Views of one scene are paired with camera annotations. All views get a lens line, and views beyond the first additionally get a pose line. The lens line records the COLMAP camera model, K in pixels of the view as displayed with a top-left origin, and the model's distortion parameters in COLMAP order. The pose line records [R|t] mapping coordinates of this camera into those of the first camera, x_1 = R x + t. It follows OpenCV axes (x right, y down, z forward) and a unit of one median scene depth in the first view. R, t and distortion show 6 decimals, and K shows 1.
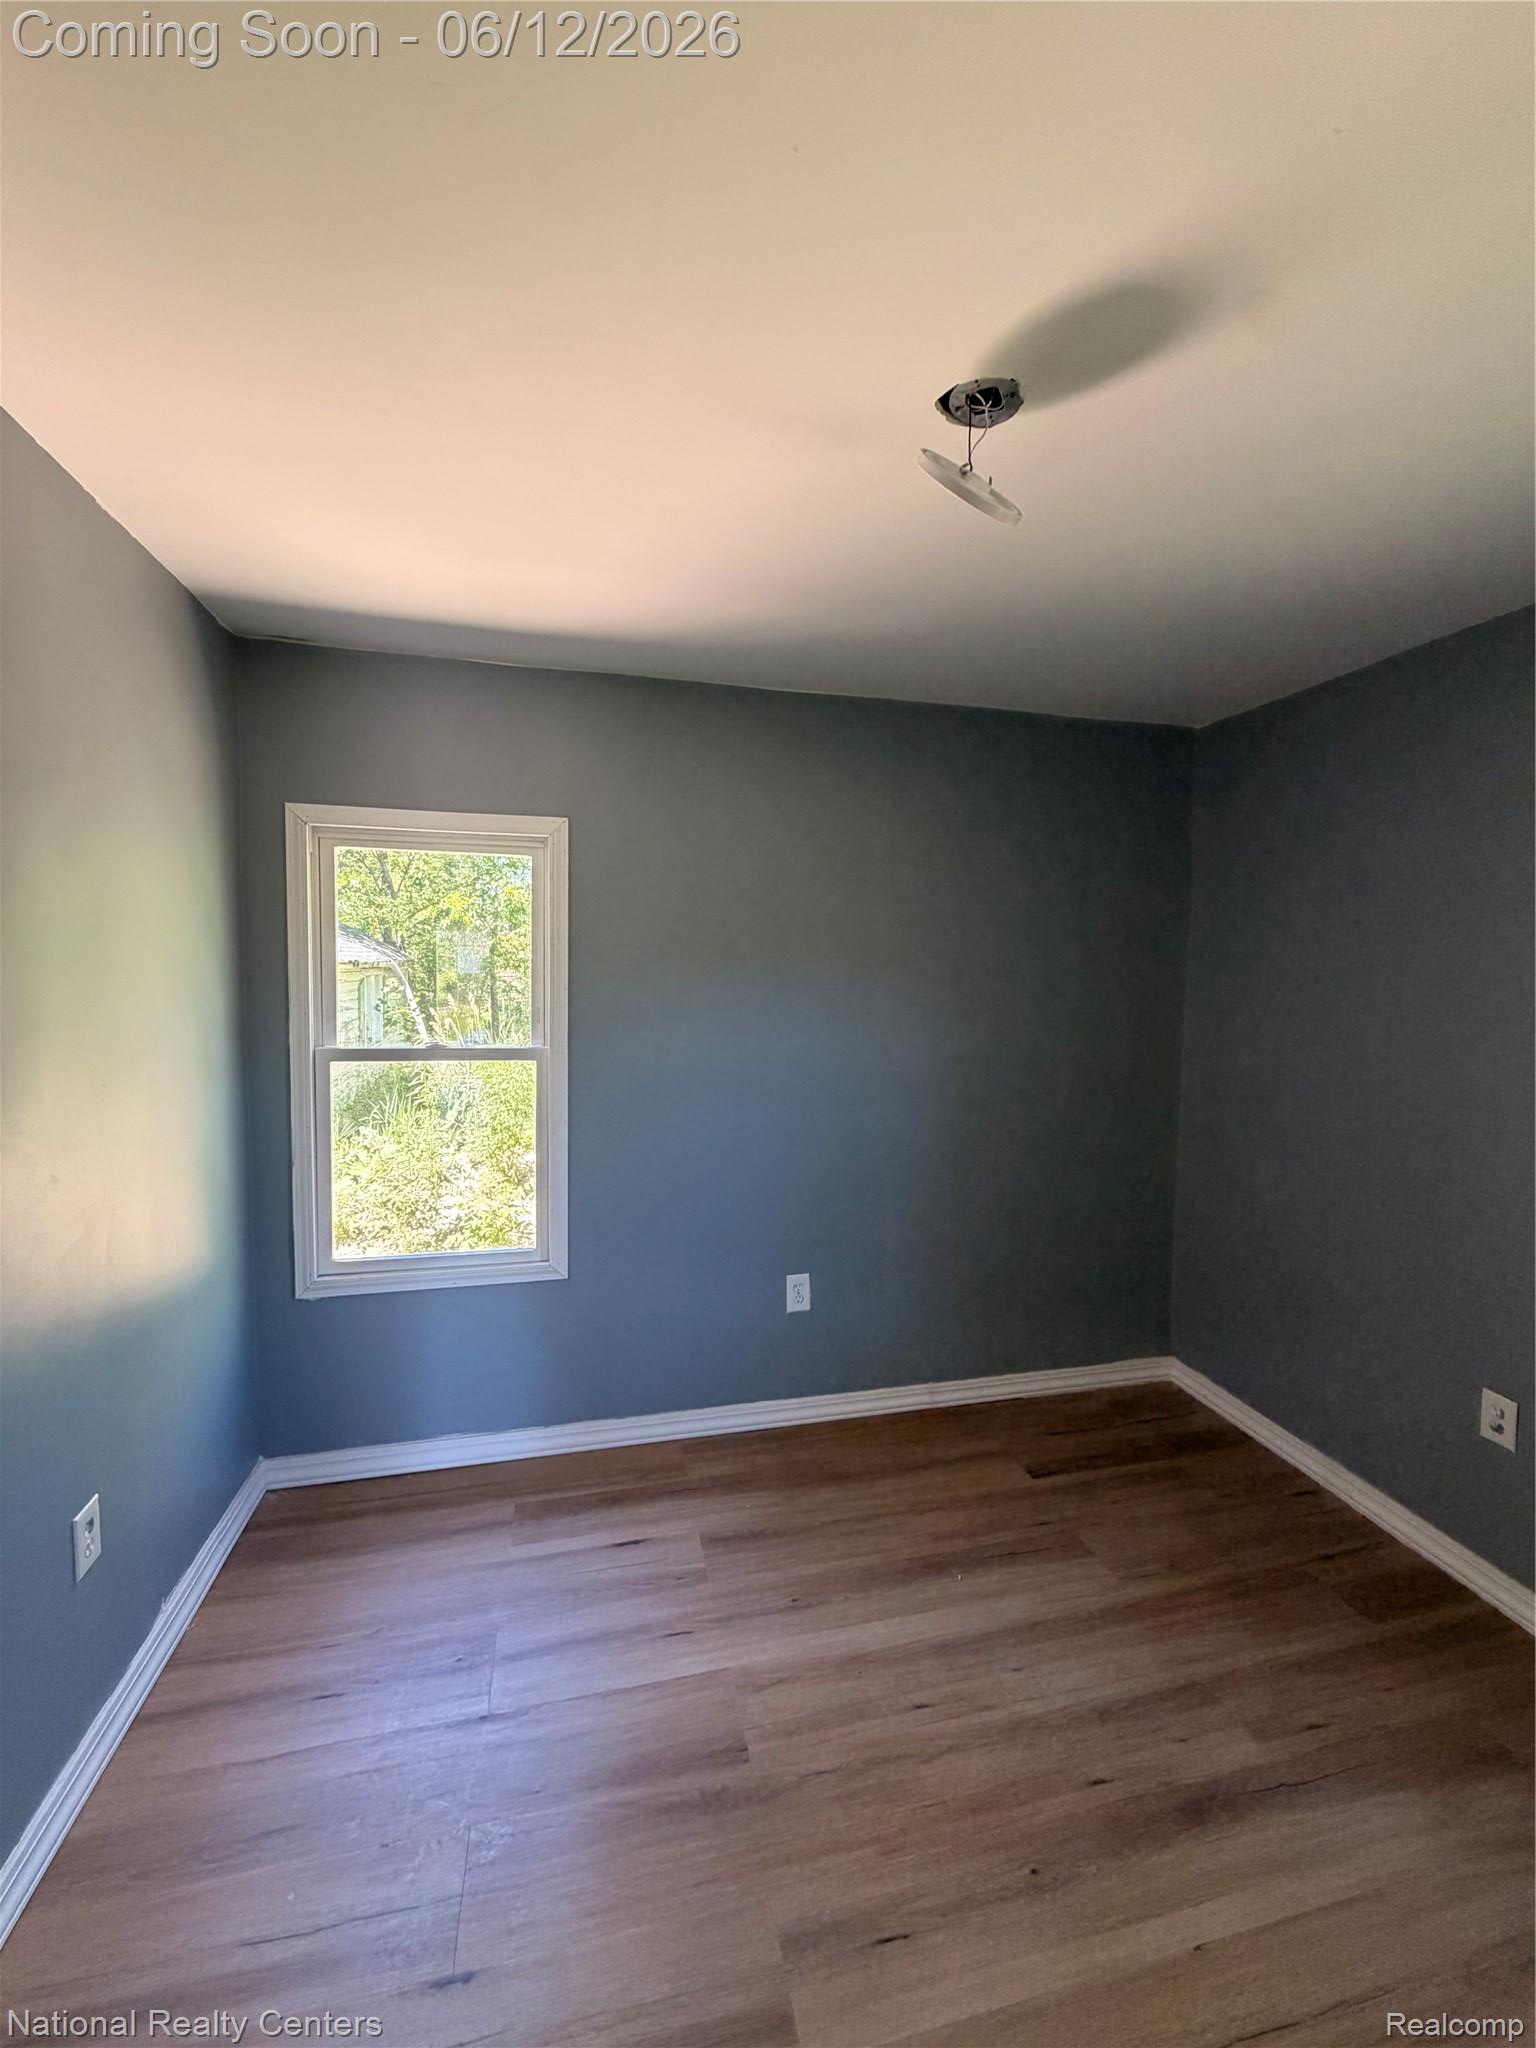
lens RADIAL K [[816.6, 0, 768.5], [0, 816.6, 1020.2], [0, 0, 1]] dist [-0.000646, 0.000316]
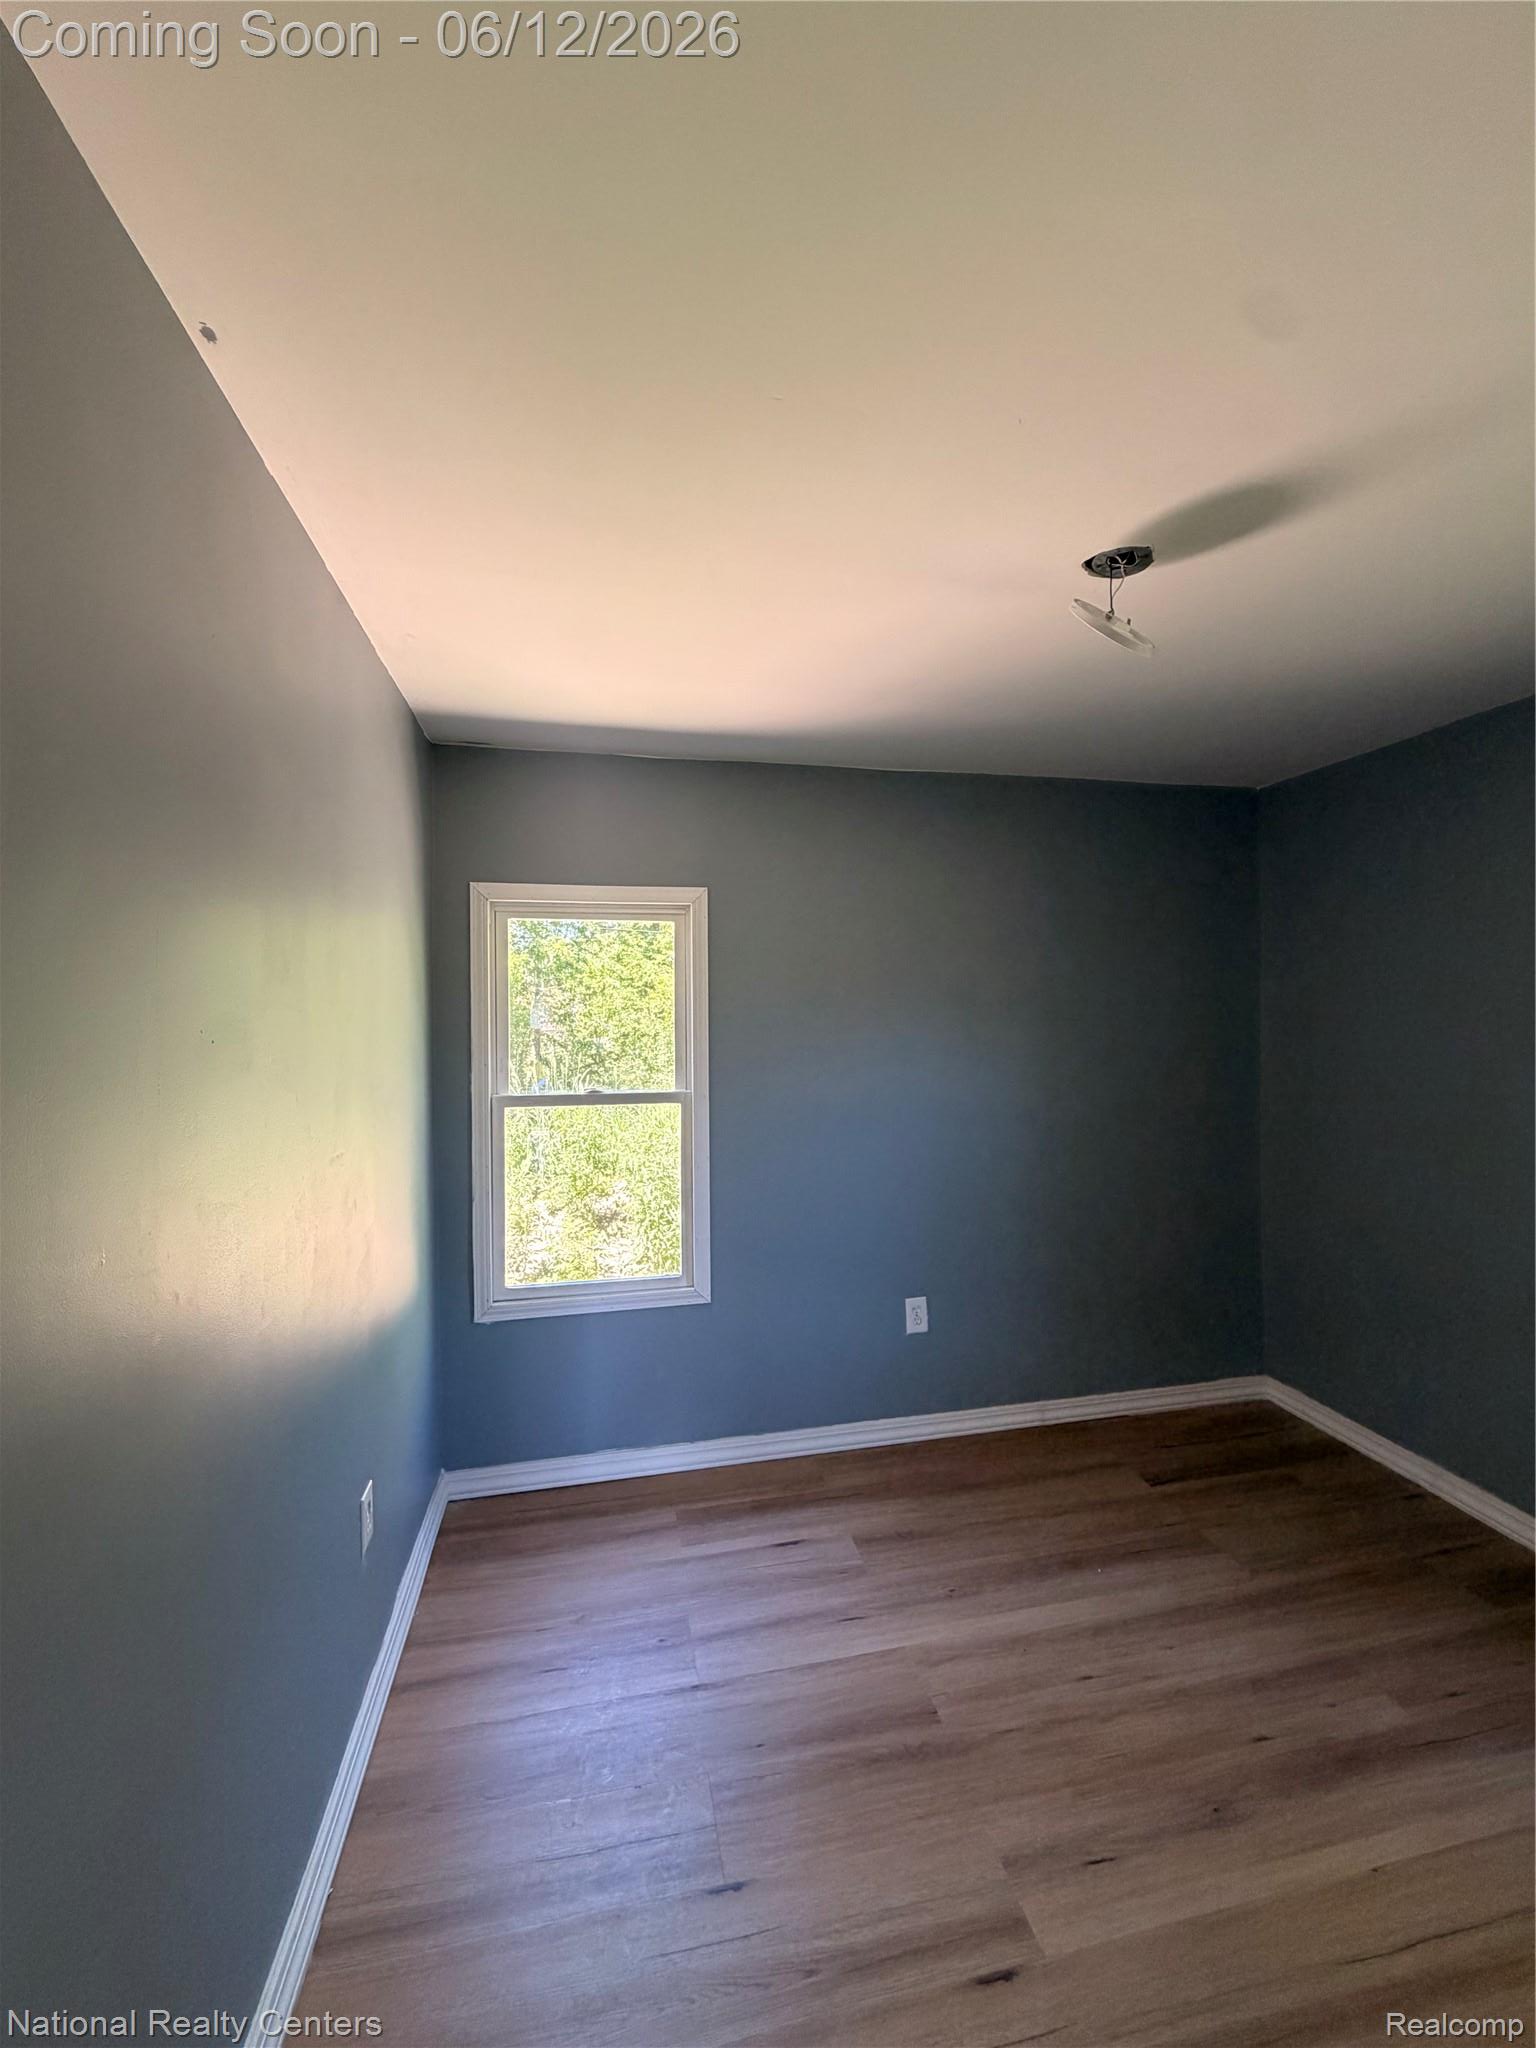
lens RADIAL K [[816.6, 0, 768.5], [0, 816.6, 1020.2], [0, 0, 1]] dist [-0.000646, 0.000316]
pose [[0.999307, -0.024497, -0.028014, -0.157007], [0.022789, 0.997953, -0.059759, 0.006943], [0.029421, 0.059080, 0.997820, -0.138117]]
